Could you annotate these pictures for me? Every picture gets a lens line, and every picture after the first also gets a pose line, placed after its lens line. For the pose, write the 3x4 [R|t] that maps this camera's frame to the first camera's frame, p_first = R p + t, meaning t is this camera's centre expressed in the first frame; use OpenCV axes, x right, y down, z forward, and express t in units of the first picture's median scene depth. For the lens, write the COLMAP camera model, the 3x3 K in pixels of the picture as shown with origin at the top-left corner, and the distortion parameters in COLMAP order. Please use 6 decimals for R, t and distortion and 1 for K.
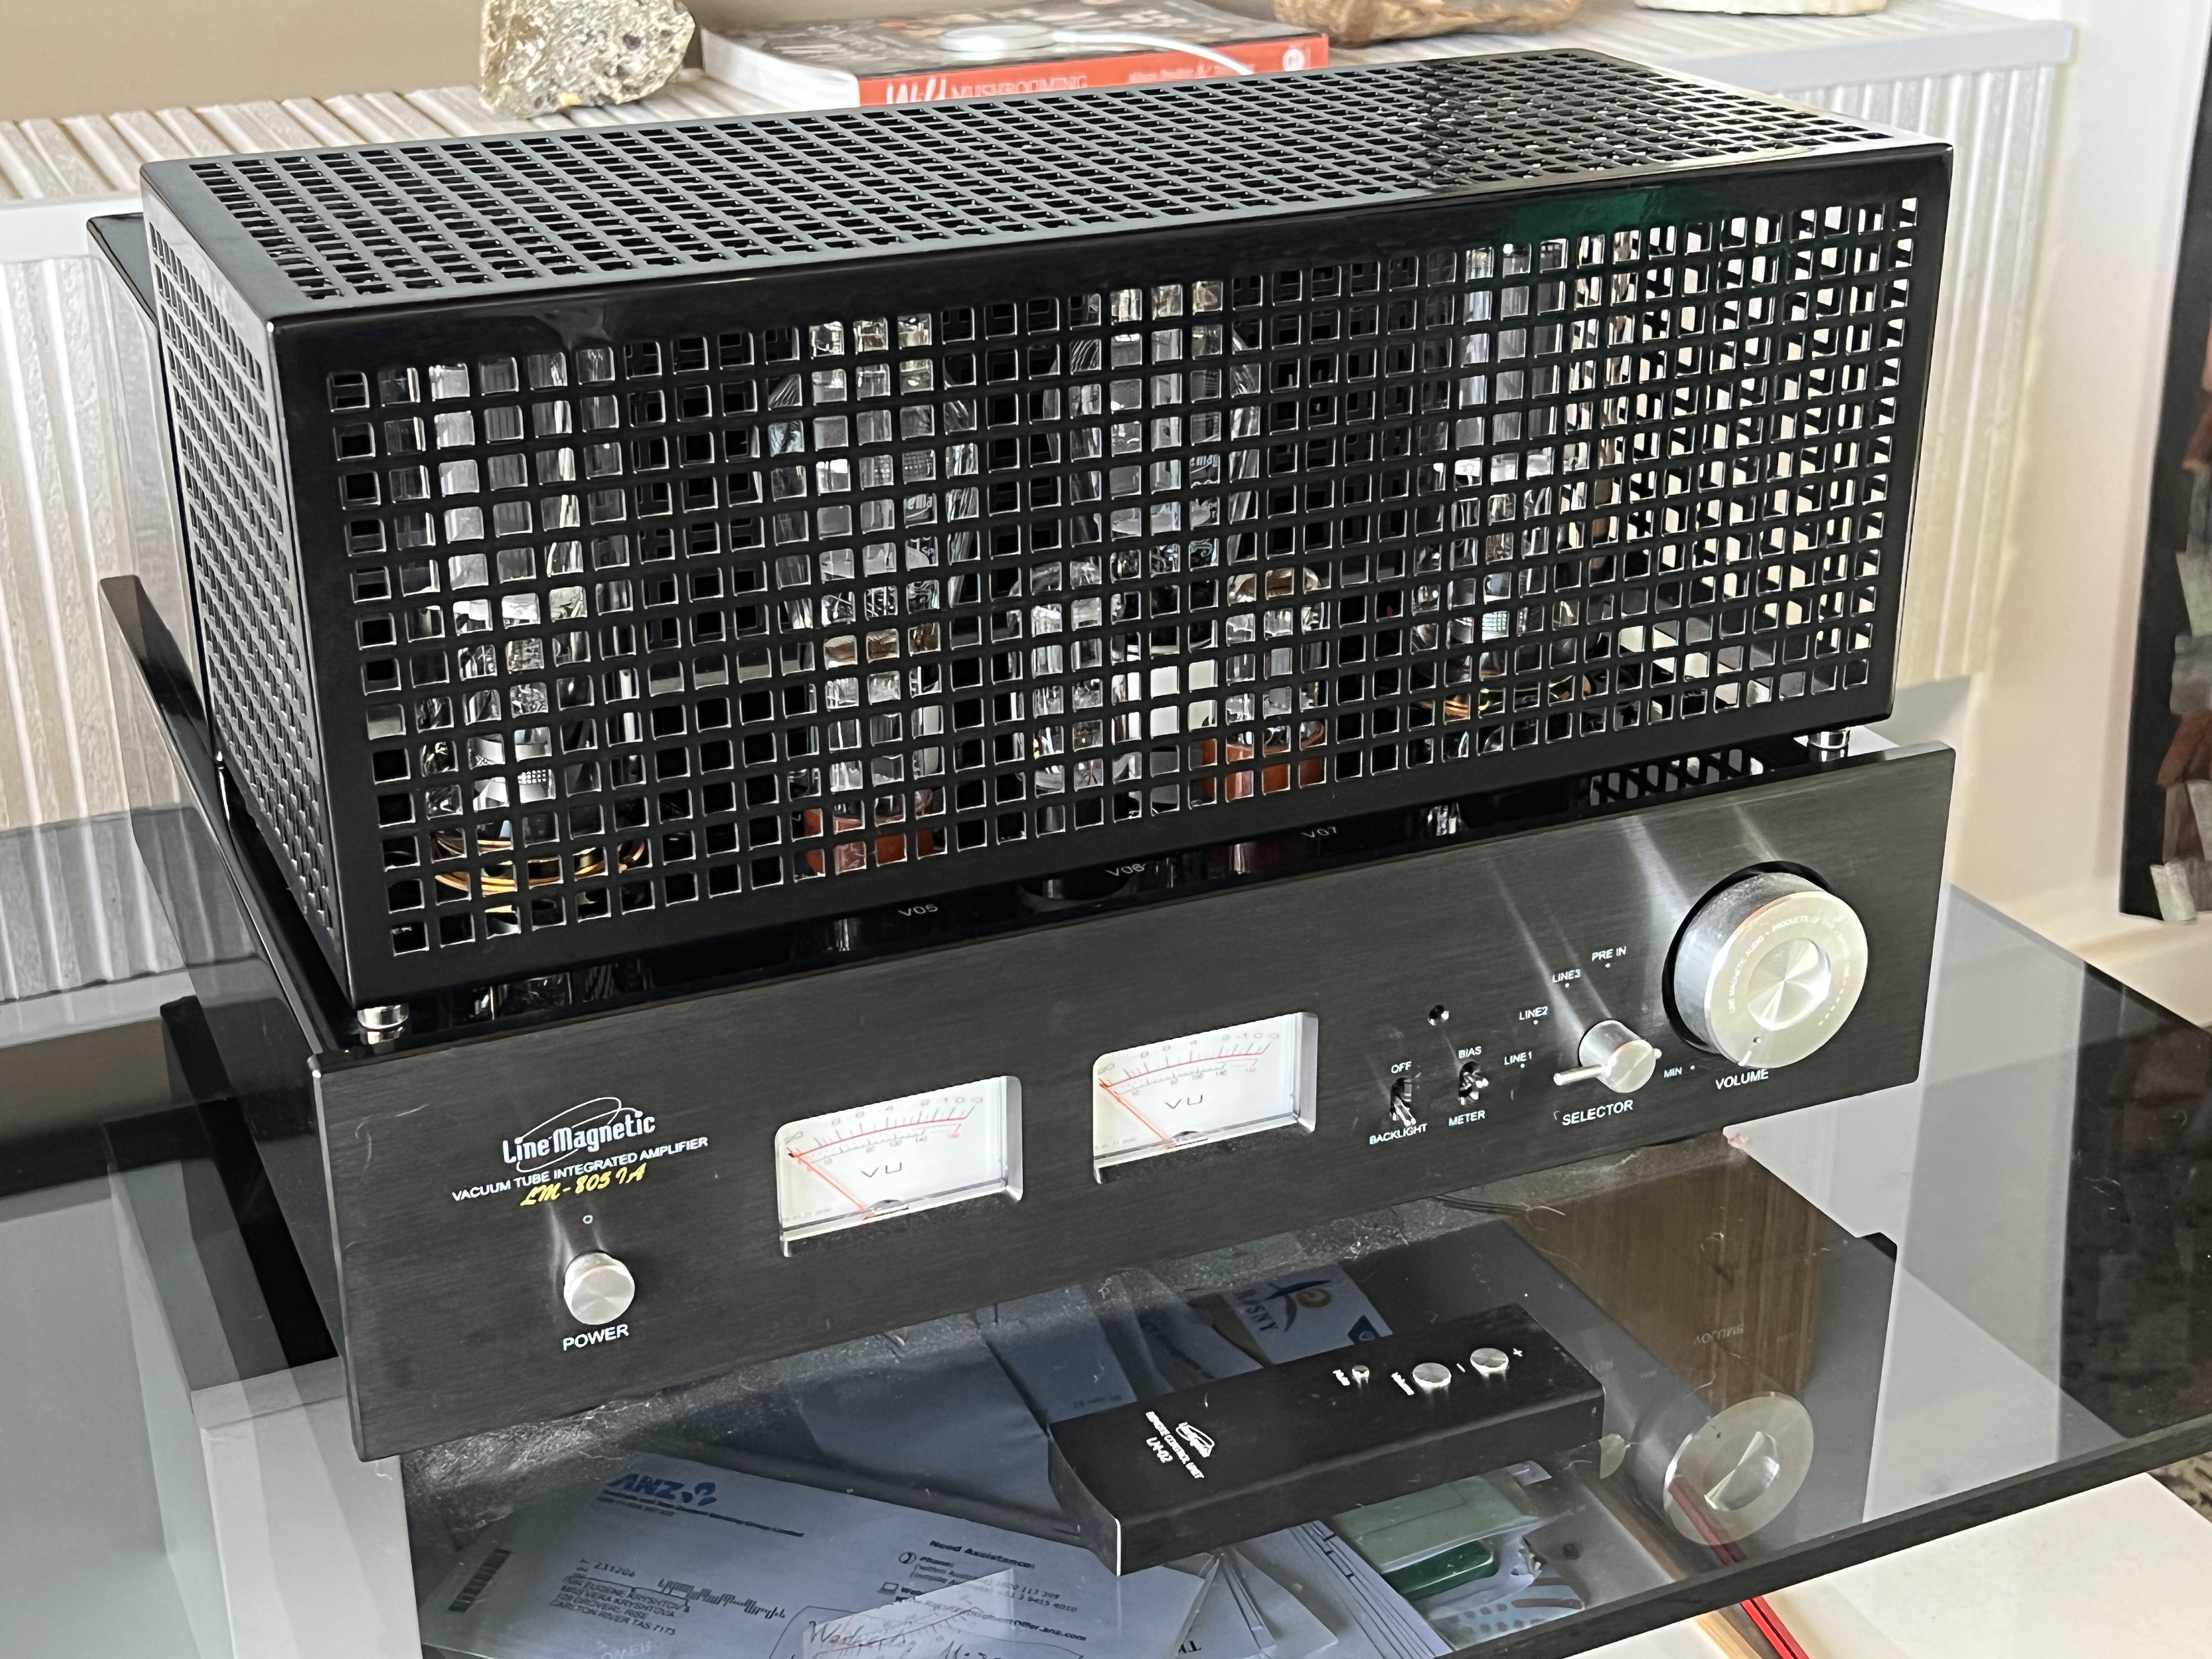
lens RADIAL K [[2959.7, 0, 1106.0], [0, 2959.7, 829.5], [0, 0, 1]] dist [0.174081, -0.680451]
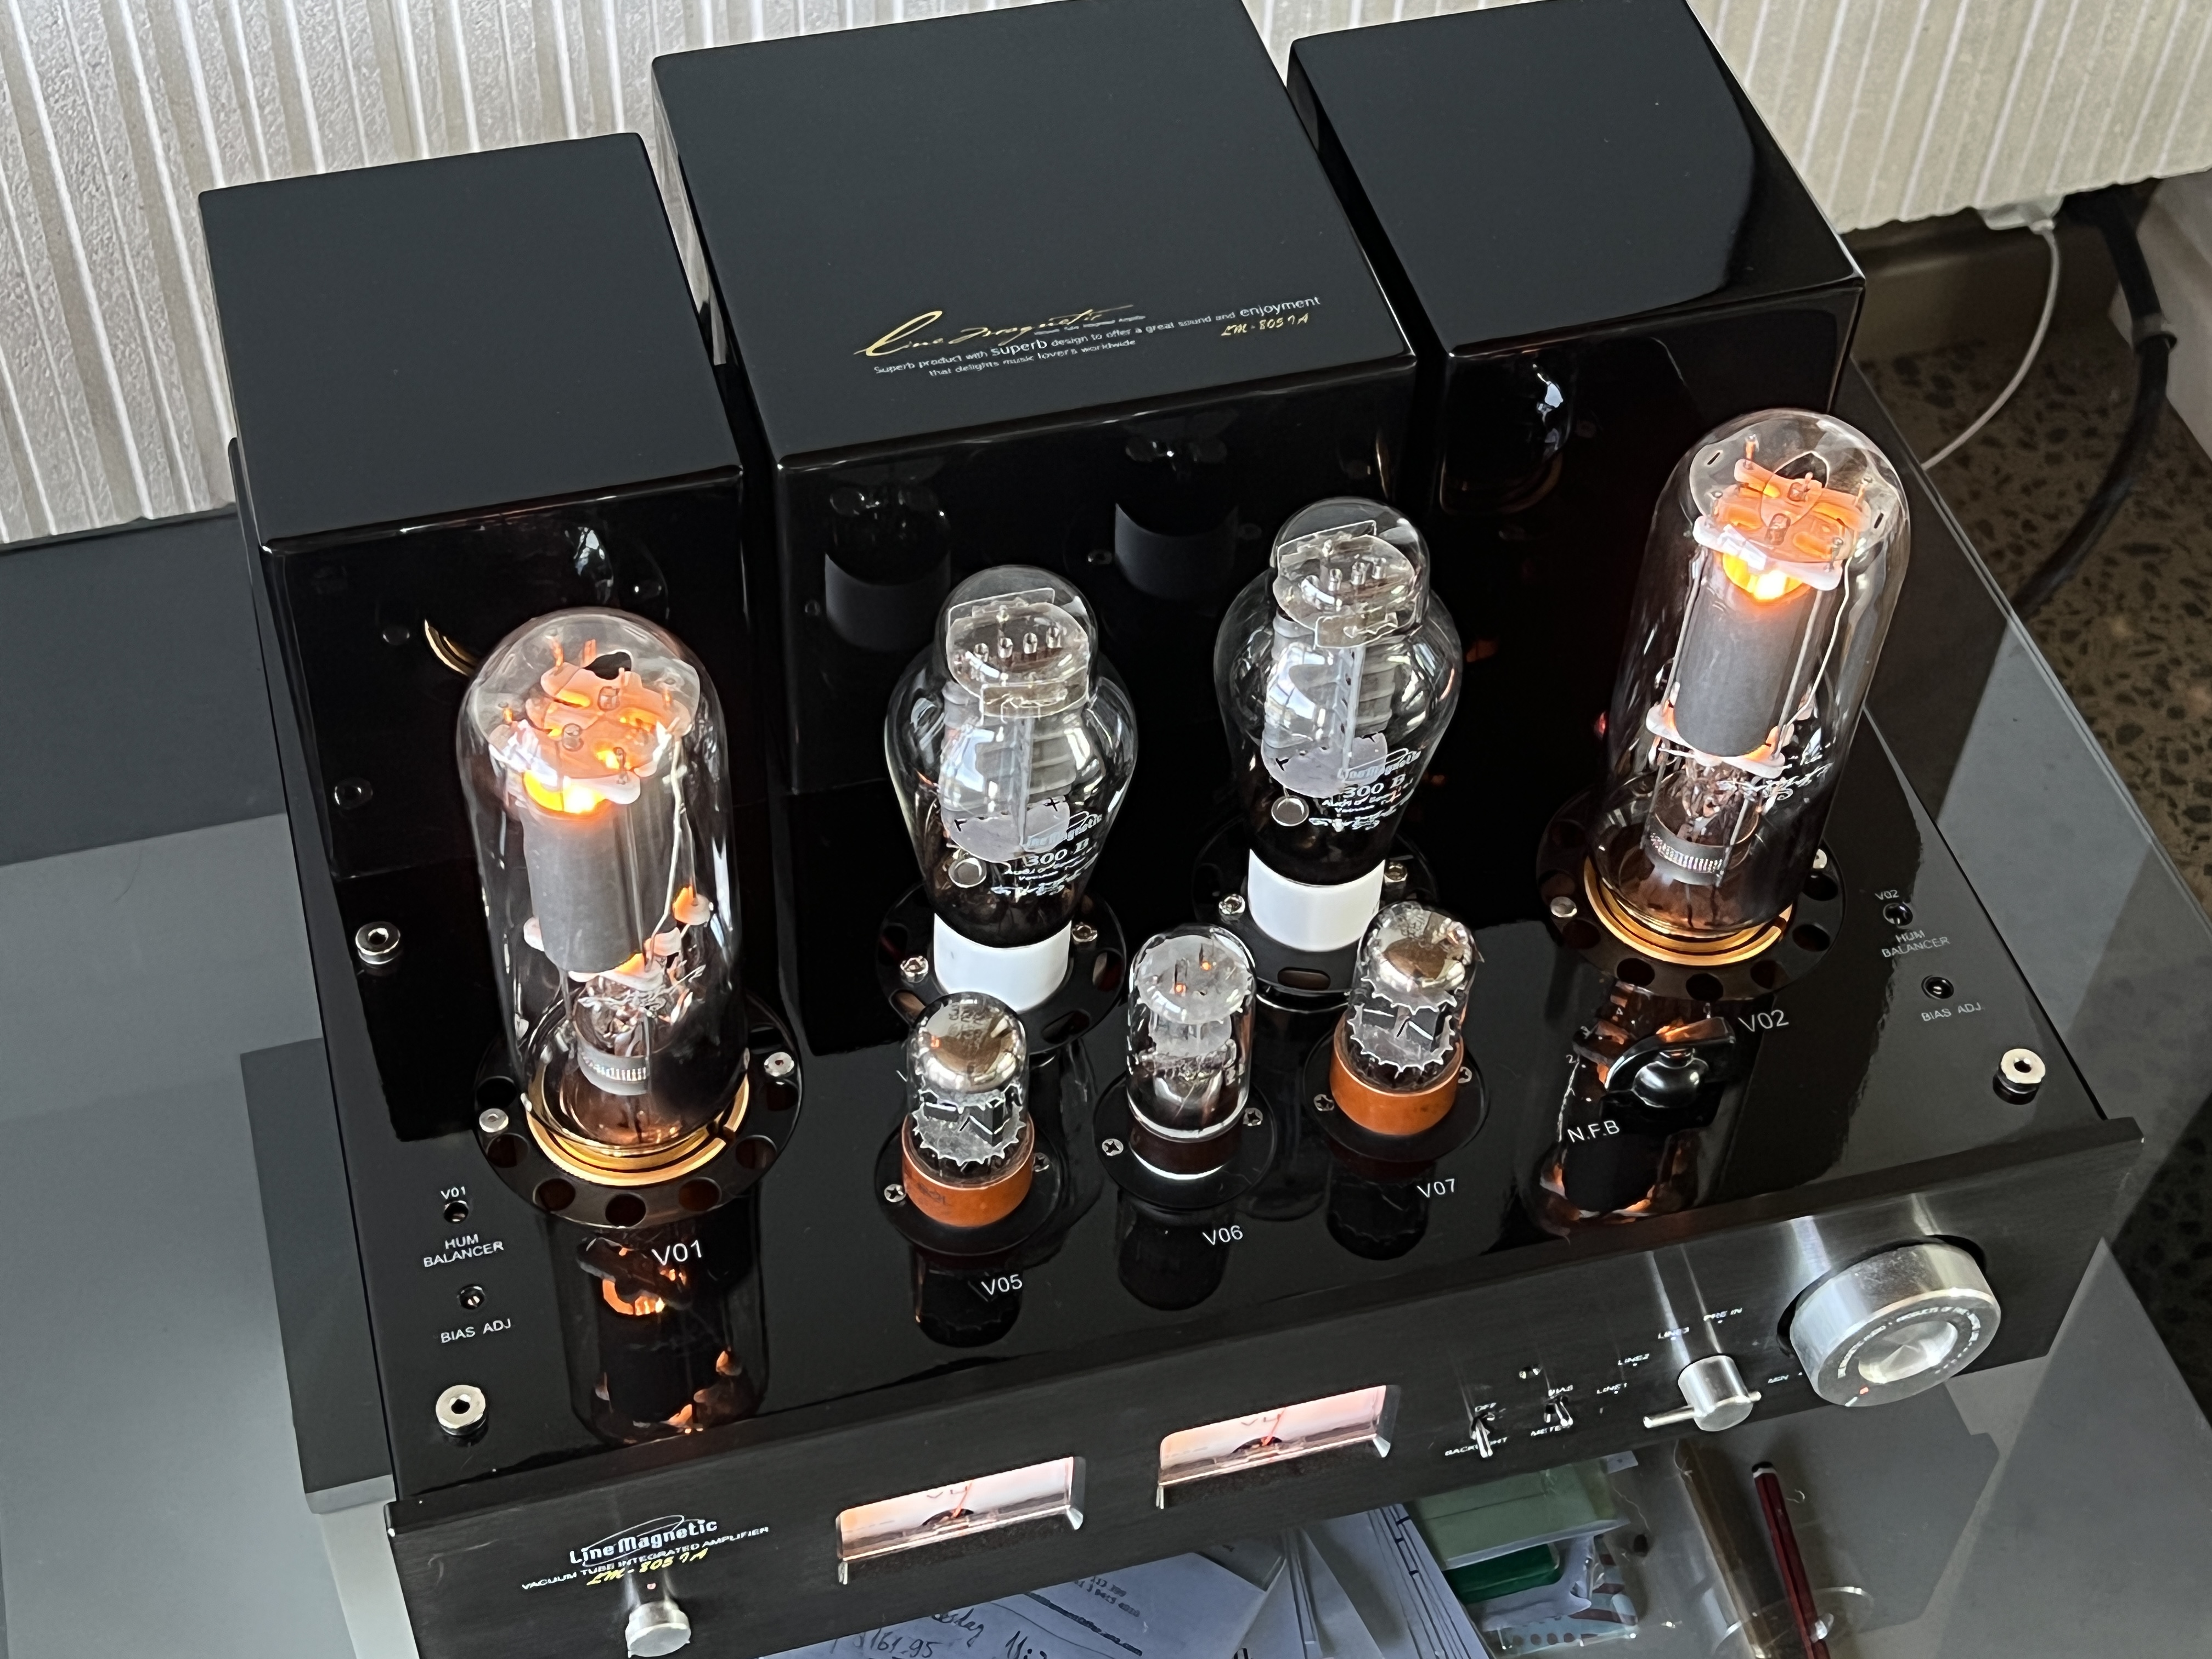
lens RADIAL K [[3292.0, 0, 1106.0], [0, 3292.0, 829.5], [0, 0, 1]] dist [0.186922, -0.709917]
pose [[0.987555, 0.139955, -0.071743, 0.026476], [-0.095228, 0.895164, 0.435447, -0.548823], [0.125164, -0.423196, 0.897351, 0.073725]]
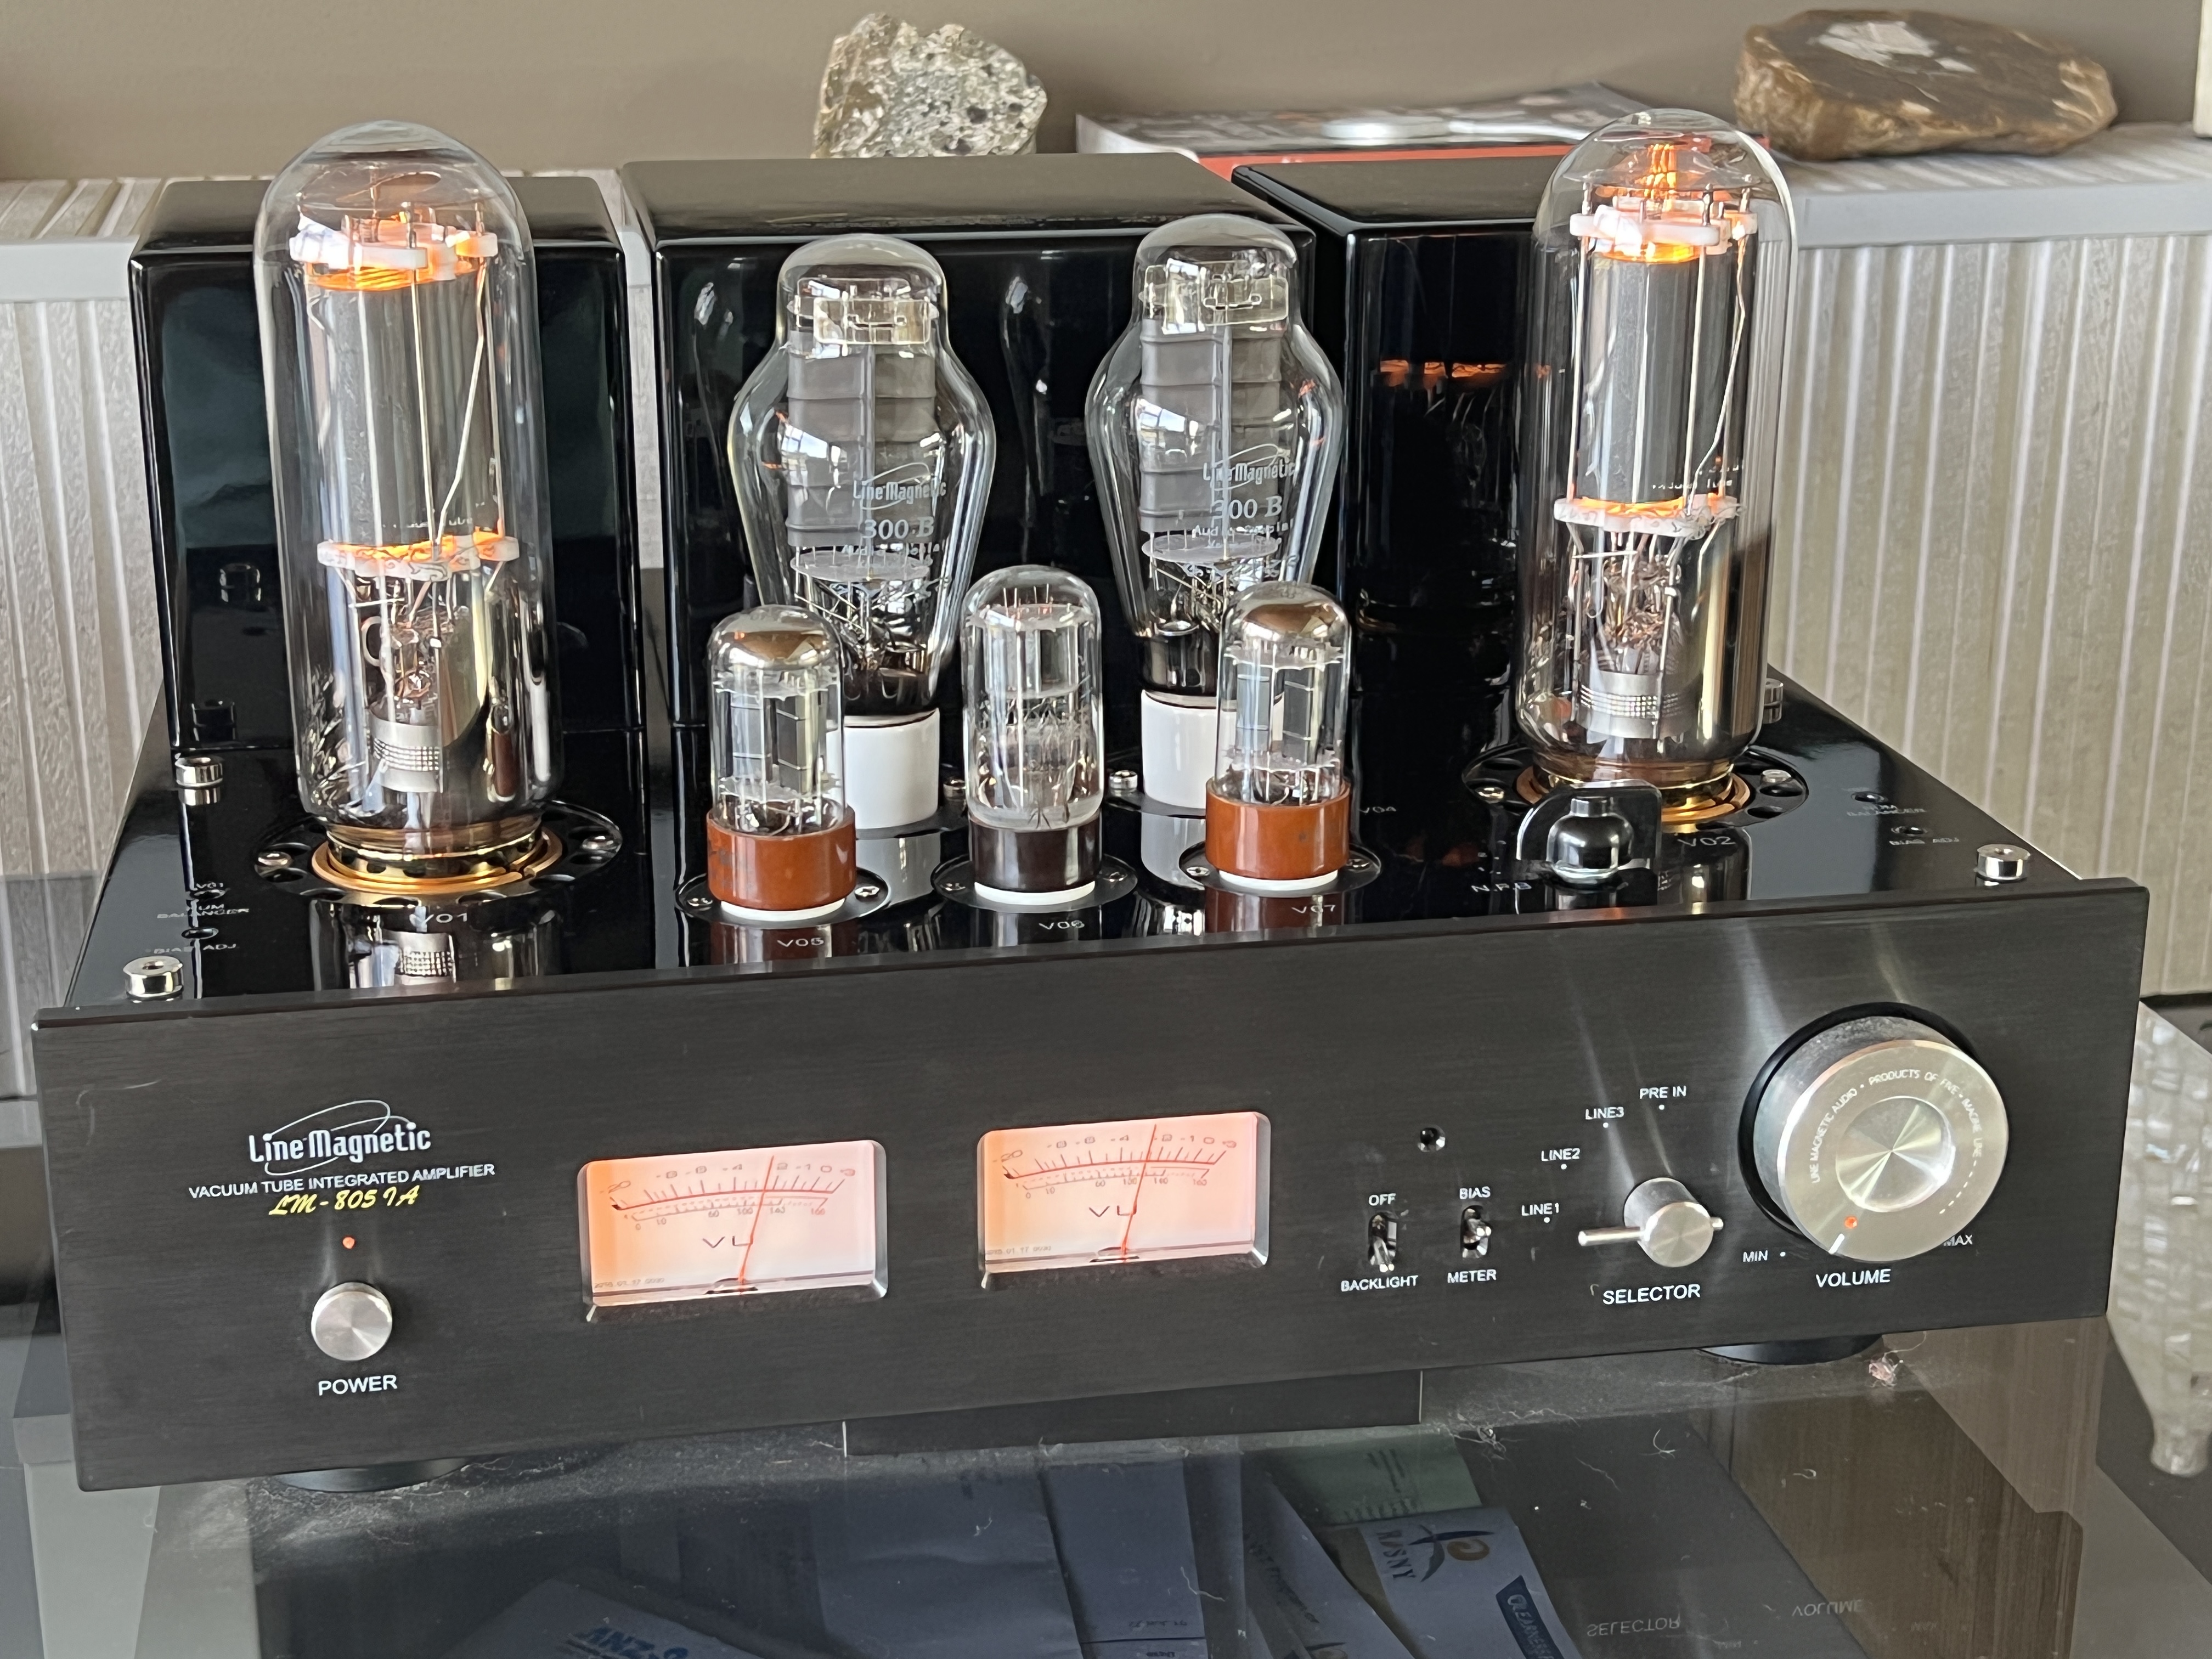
lens RADIAL K [[3292.0, 0, 1106.0], [0, 3292.0, 829.5], [0, 0, 1]] dist [0.186922, -0.709917]
pose [[0.971469, 0.078079, -0.223945, 0.218116], [-0.098993, 0.991560, -0.083723, 0.061271], [0.215517, 0.103504, 0.970999, 0.077598]]
